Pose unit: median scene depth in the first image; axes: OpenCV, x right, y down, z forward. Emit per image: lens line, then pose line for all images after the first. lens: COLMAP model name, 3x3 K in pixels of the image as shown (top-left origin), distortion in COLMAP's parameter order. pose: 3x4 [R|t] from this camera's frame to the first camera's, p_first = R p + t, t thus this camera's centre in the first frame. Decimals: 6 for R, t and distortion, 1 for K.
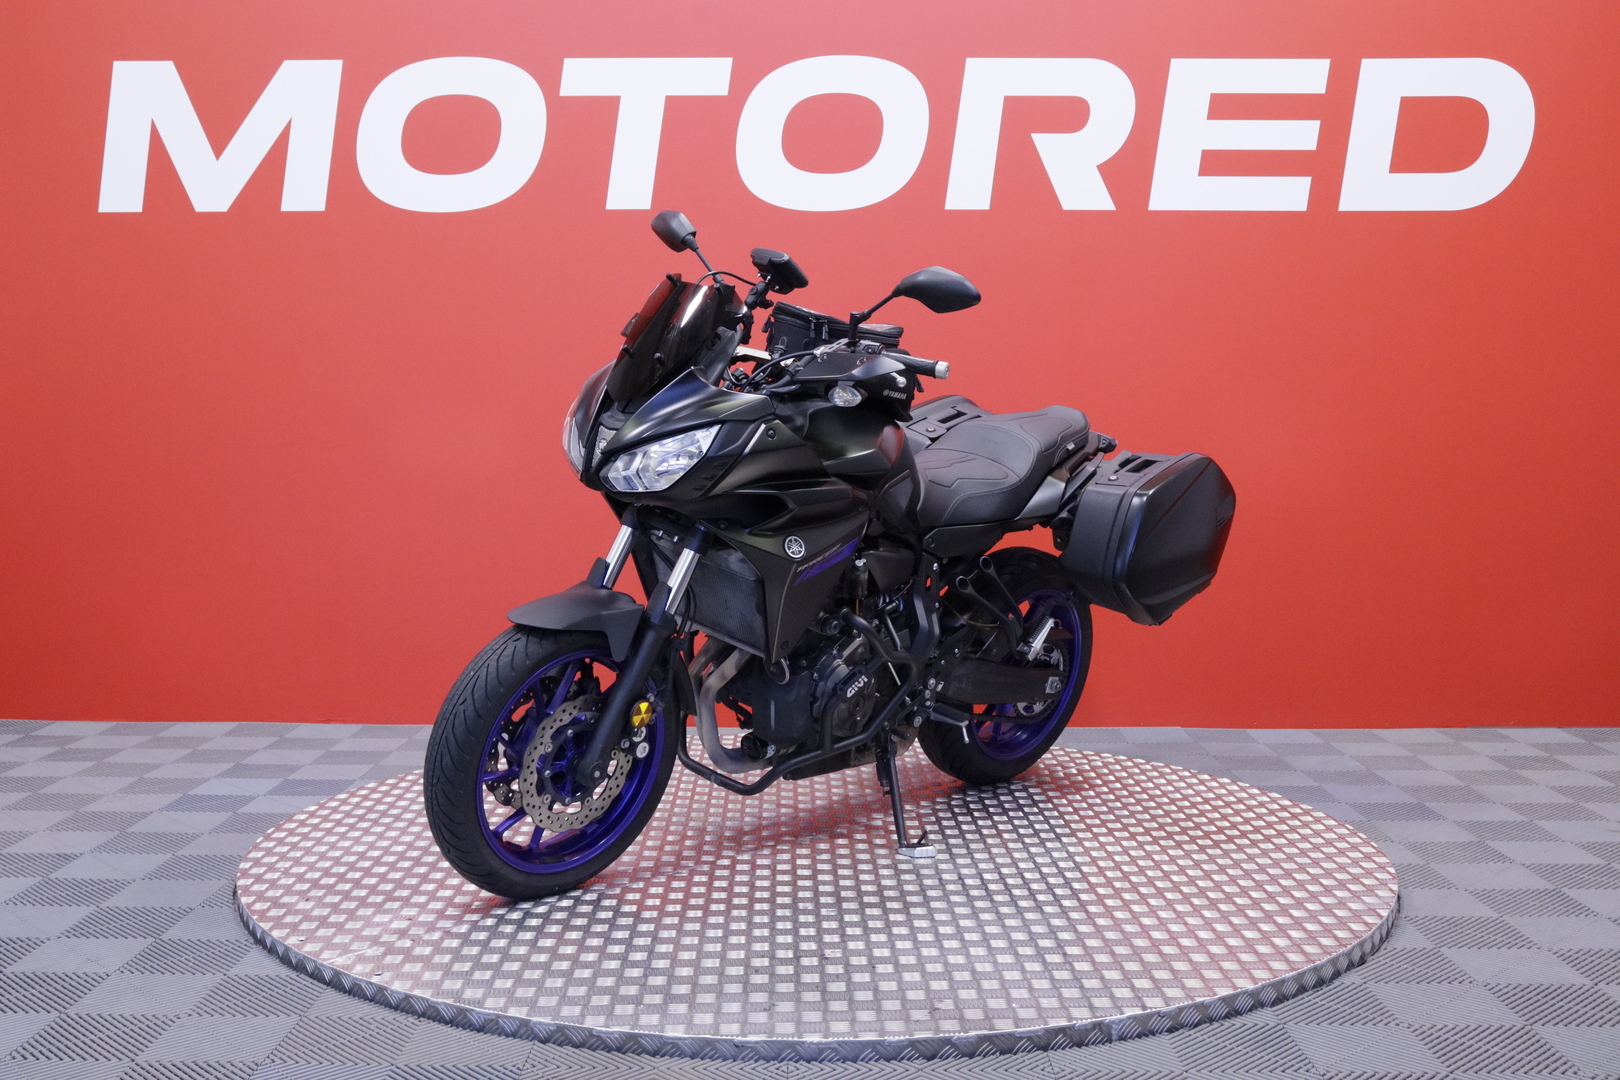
lens RADIAL K [[1798.6, 0, 810.0], [0, 1798.6, 540.0], [0, 0, 1]] dist [-0.006025, 0.001381]
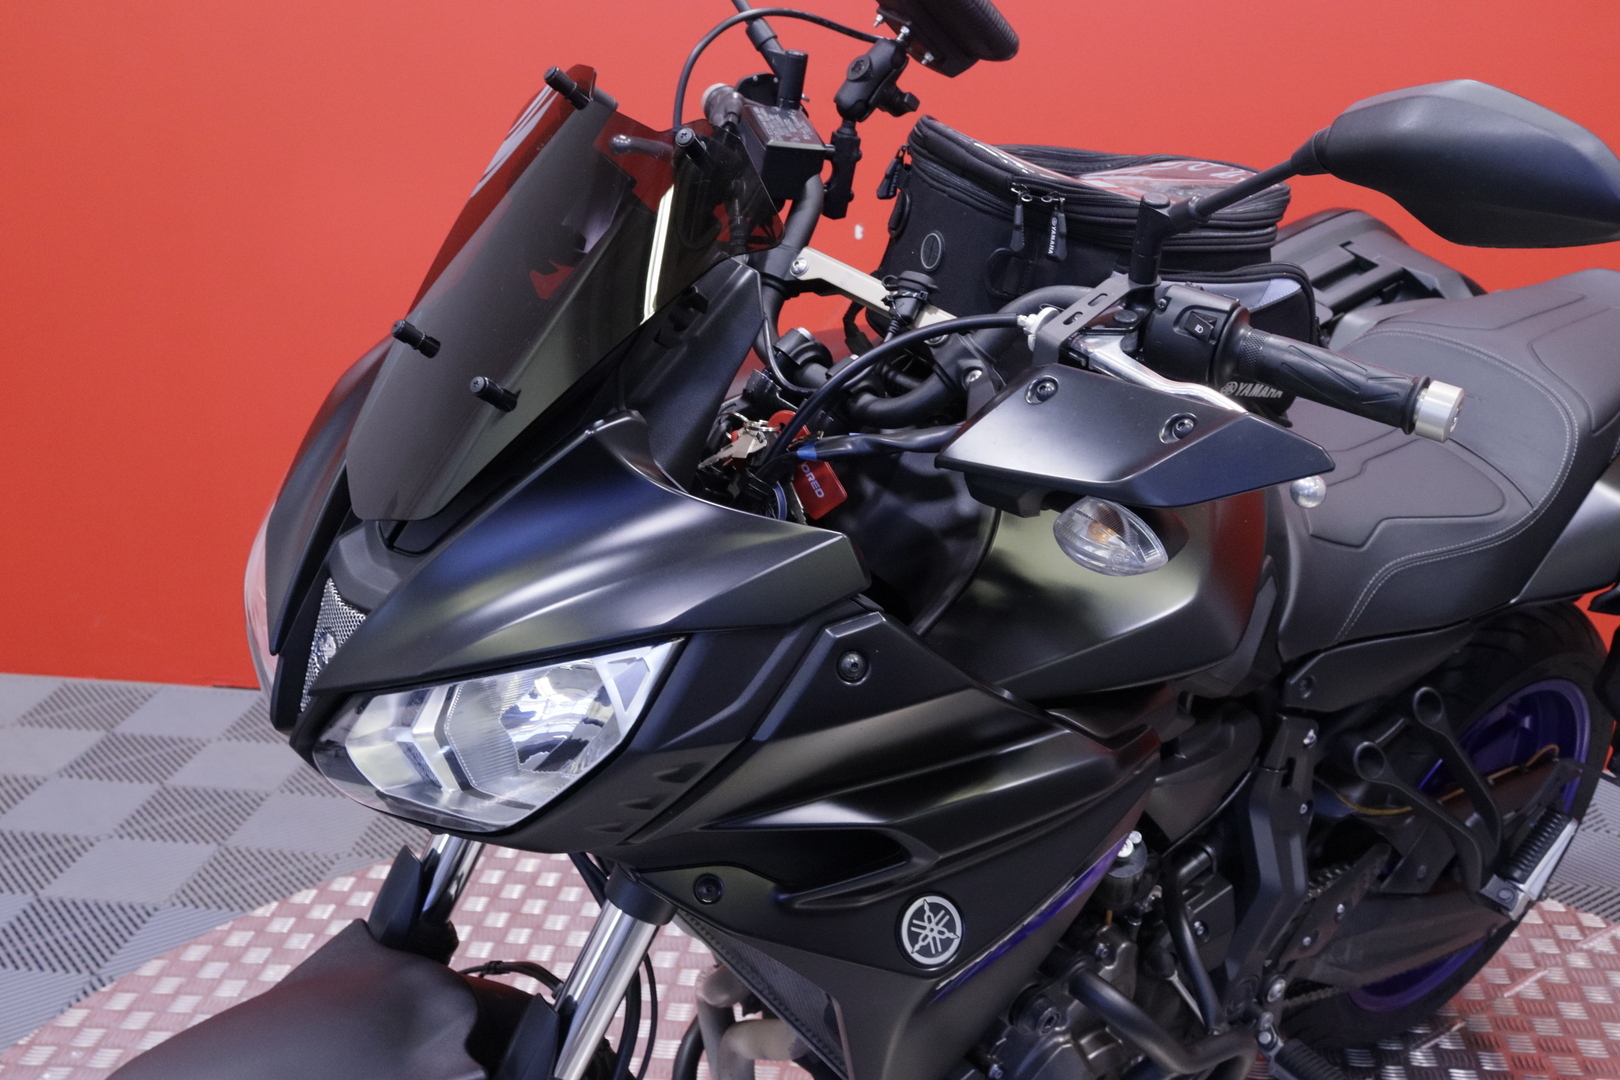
lens RADIAL K [[1861.6, 0, 810.0], [0, 1861.6, 540.0], [0, 0, 1]] dist [0.018949, 0.020834]
pose [[0.991824, 0.043935, -0.119812, 0.003818], [-0.014656, 0.971870, 0.235061, -0.077611], [0.126769, -0.231383, 0.964568, 0.360664]]
